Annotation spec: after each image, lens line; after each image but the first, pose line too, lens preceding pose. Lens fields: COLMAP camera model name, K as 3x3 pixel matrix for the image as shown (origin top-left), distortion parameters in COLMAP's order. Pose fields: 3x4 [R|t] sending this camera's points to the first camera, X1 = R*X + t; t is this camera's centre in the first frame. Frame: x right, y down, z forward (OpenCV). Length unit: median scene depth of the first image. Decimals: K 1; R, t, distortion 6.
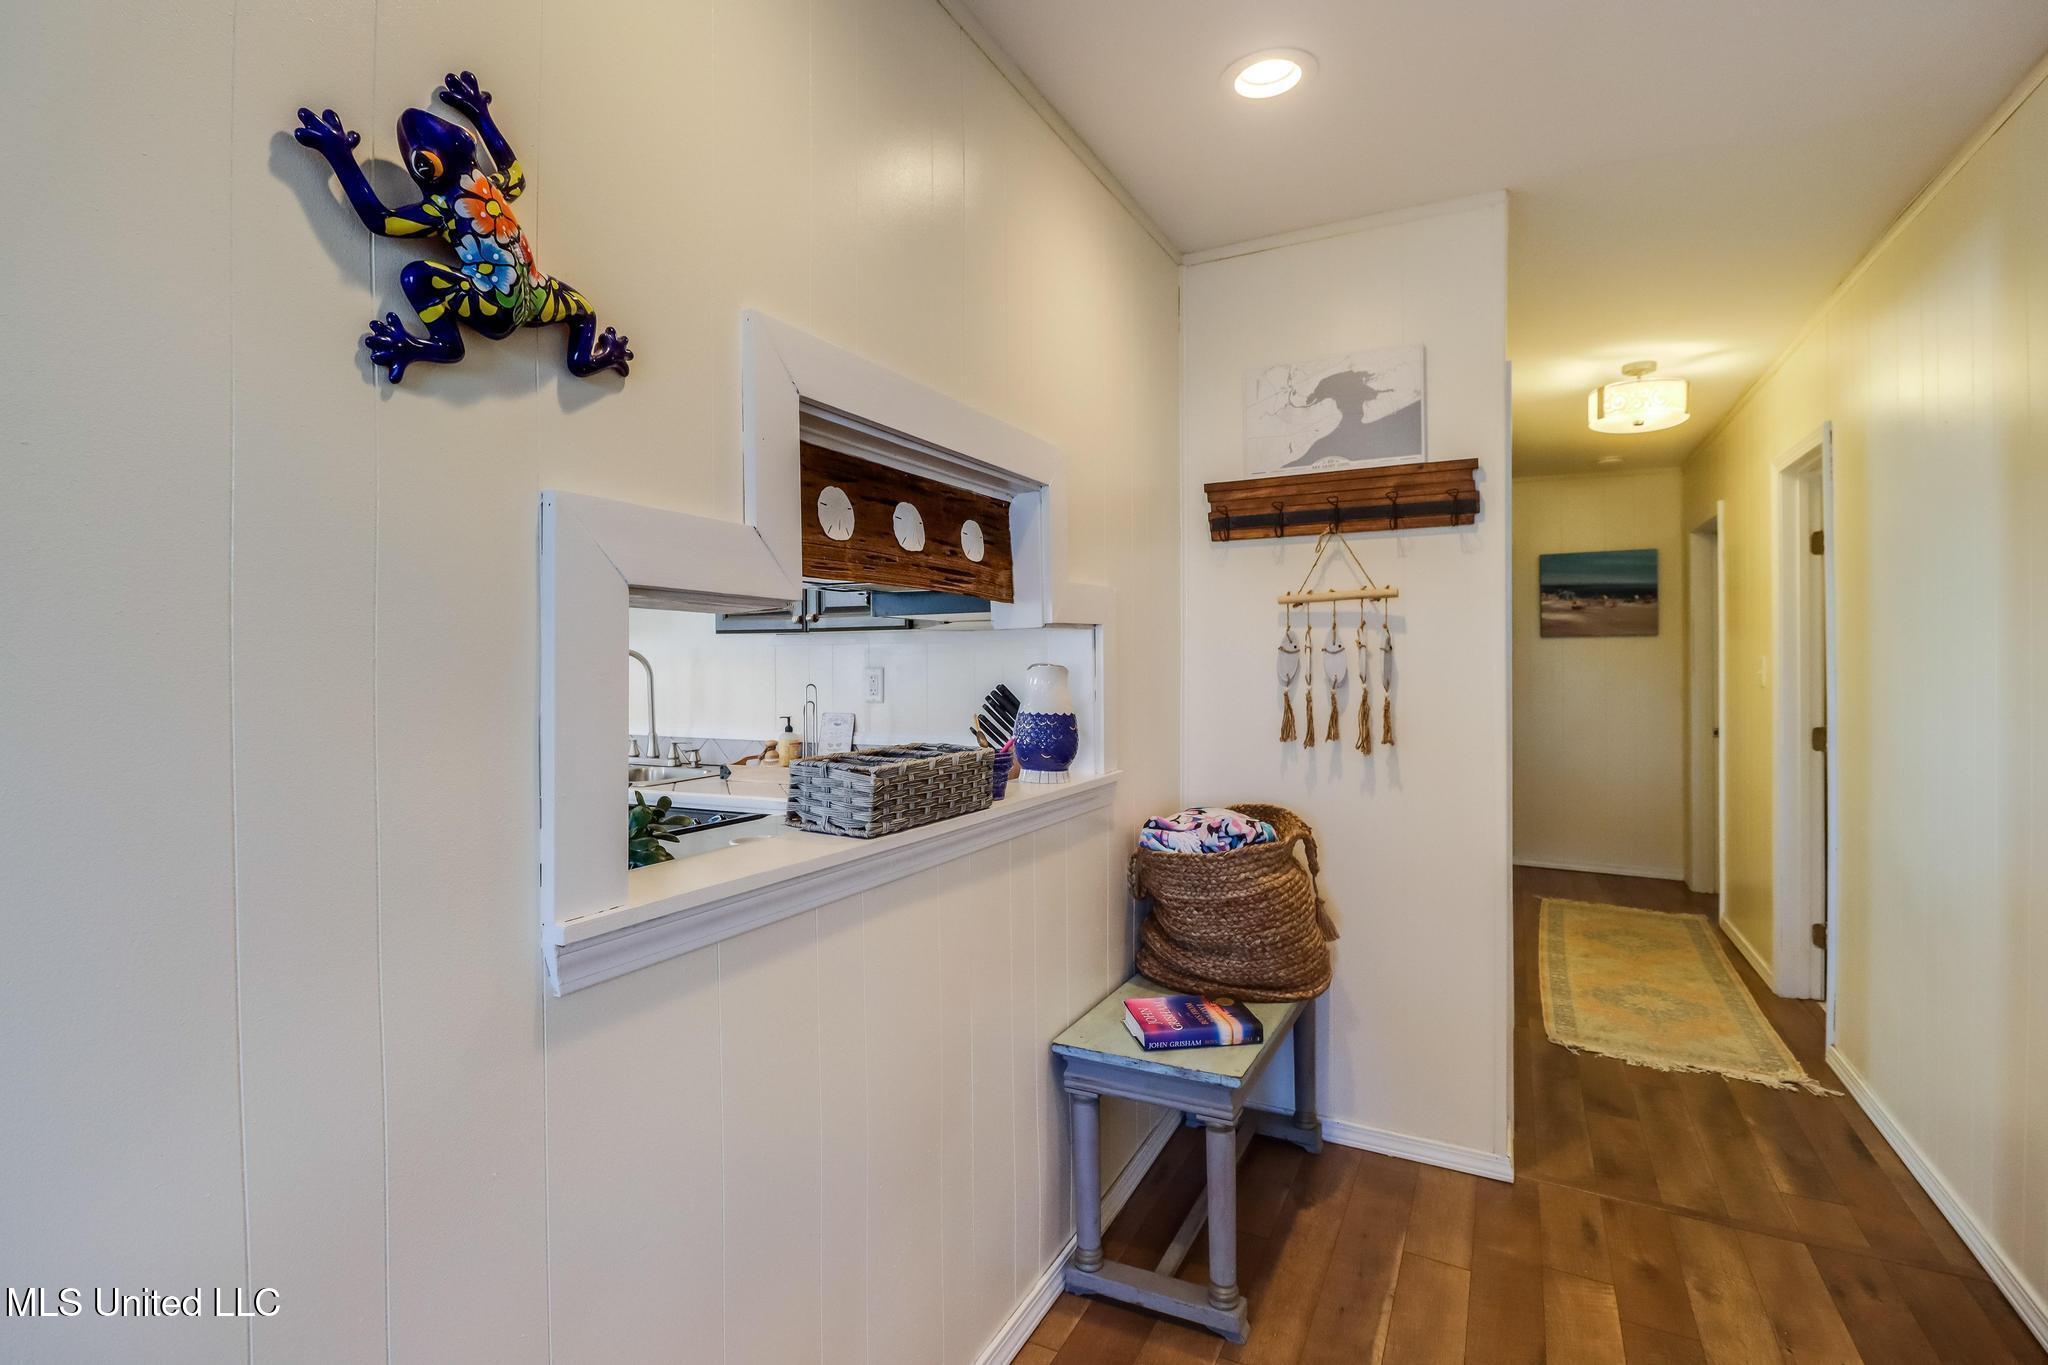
lens RADIAL K [[963.7, 0, 1015.8], [0, 963.7, 662.7], [0, 0, 1]] dist [0.001352, -0.003627]
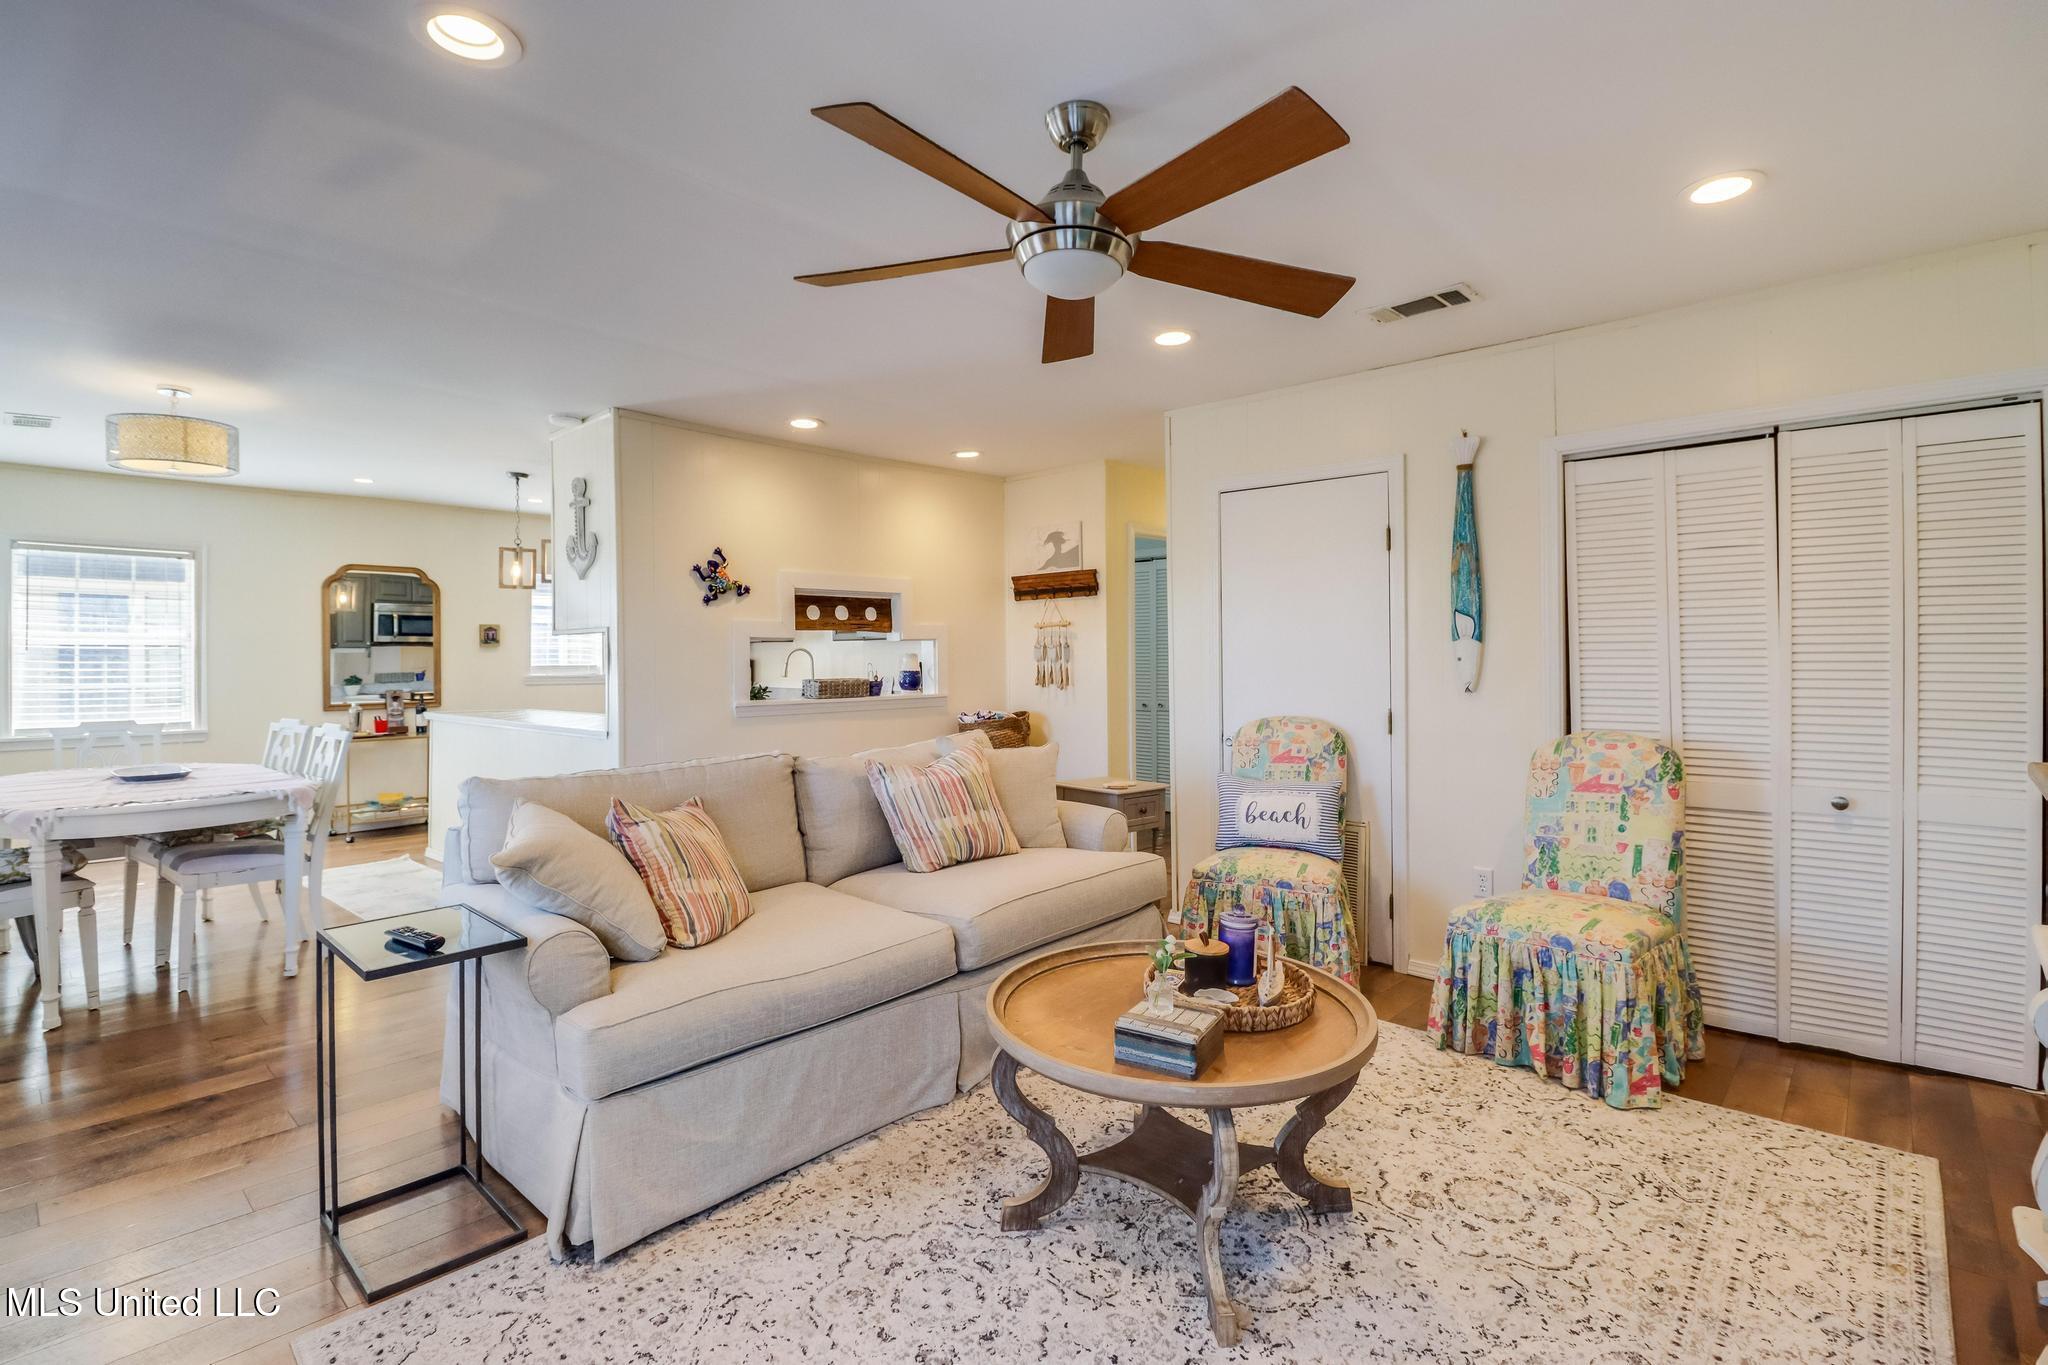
lens RADIAL K [[974.2, 0, 1028.3], [0, 974.2, 665.7], [0, 0, 1]] dist [-0.005340, -0.001185]
pose [[0.967864, 0.000240, -0.251473, 1.463033], [0.003051, 0.999915, 0.012694, 0.003779], [0.251455, -0.013053, 0.967781, -2.270809]]
